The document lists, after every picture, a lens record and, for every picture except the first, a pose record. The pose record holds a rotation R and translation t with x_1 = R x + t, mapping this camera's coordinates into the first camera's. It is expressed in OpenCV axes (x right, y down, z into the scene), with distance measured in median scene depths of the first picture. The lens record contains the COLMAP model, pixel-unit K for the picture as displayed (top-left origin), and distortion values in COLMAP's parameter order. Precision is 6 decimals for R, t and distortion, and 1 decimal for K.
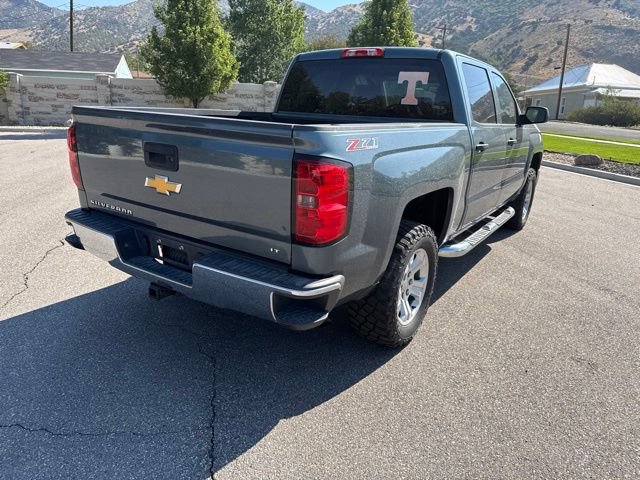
lens RADIAL K [[462.9, 0, 320.0], [0, 462.9, 240.0], [0, 0, 1]] dist [0.023301, -0.008139]
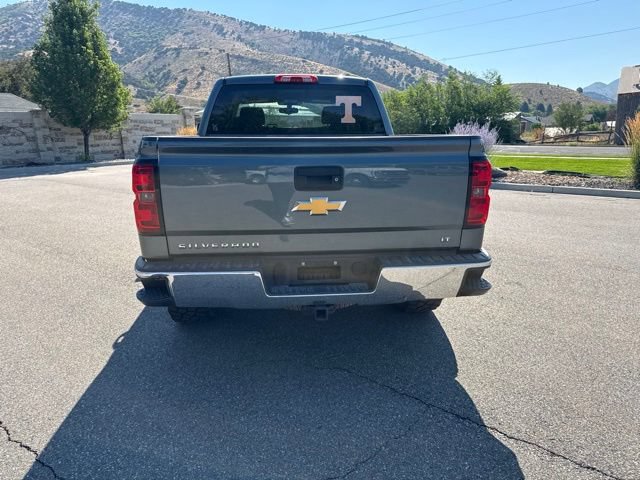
lens RADIAL K [[459.6, 0, 320.0], [0, 459.6, 240.0], [0, 0, 1]] dist [0.005547, -0.002529]
pose [[0.779907, -0.192162, 0.595666, -0.113215], [0.215041, 0.976037, 0.033316, -0.009213], [-0.587794, 0.102109, 0.802541, 0.021530]]
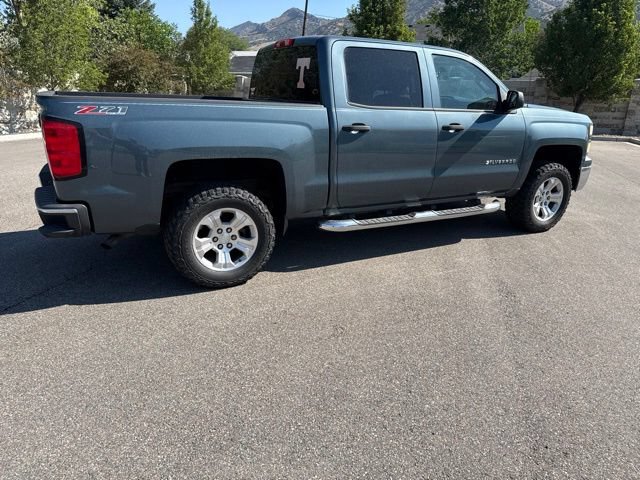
lens RADIAL K [[462.9, 0, 320.0], [0, 462.9, 240.0], [0, 0, 1]] dist [0.023301, -0.008139]
pose [[0.889857, 0.127846, -0.437961, 0.137253], [-0.126336, 0.991448, 0.032724, 0.004704], [0.438399, 0.026211, 0.898398, 0.006181]]
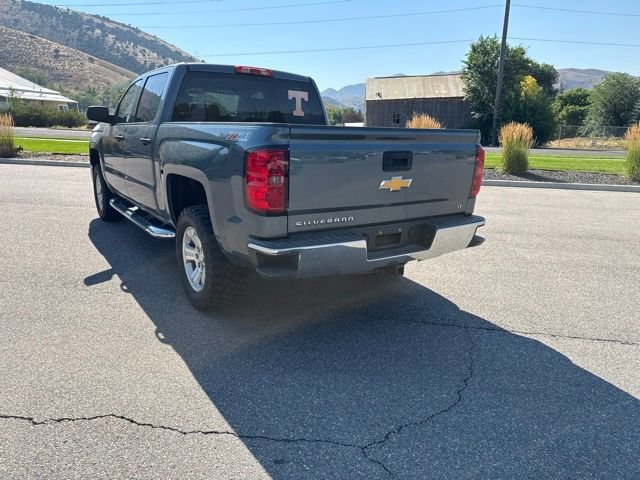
lens RADIAL K [[453.5, 0, 319.2], [0, 453.5, 250.1], [0, 0, 1]] dist [0.006623, -0.005933]
pose [[0.374070, -0.273281, 0.886222, -0.187160], [0.249512, 0.950019, 0.187636, -0.027728], [-0.893205, 0.150934, 0.423560, 0.081639]]
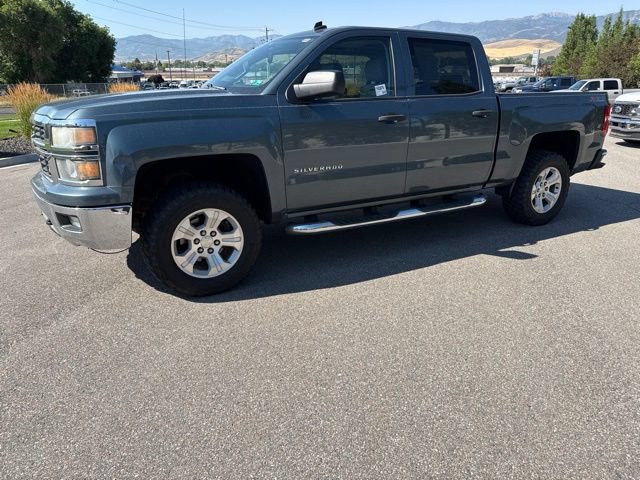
lens RADIAL K [[462.9, 0, 320.0], [0, 462.9, 240.0], [0, 0, 1]] dist [0.023301, -0.008139]
pose [[-0.893765, -0.169329, 0.415345, -0.051197], [0.096945, 0.831189, 0.547473, -0.131216], [-0.437933, 0.529578, -0.726472, 0.450447]]
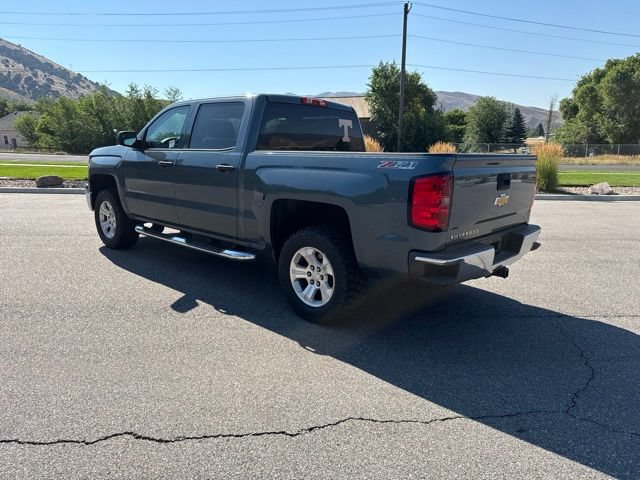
lens RADIAL K [[451.9, 0, 319.9], [0, 451.9, 250.4], [0, 0, 1]] dist [0.044481, -0.049371]
pose [[0.141715, -0.258006, 0.955693, -0.227560], [0.262980, 0.940558, 0.214924, -0.053467], [-0.954337, 0.220870, 0.201142, 0.155705]]
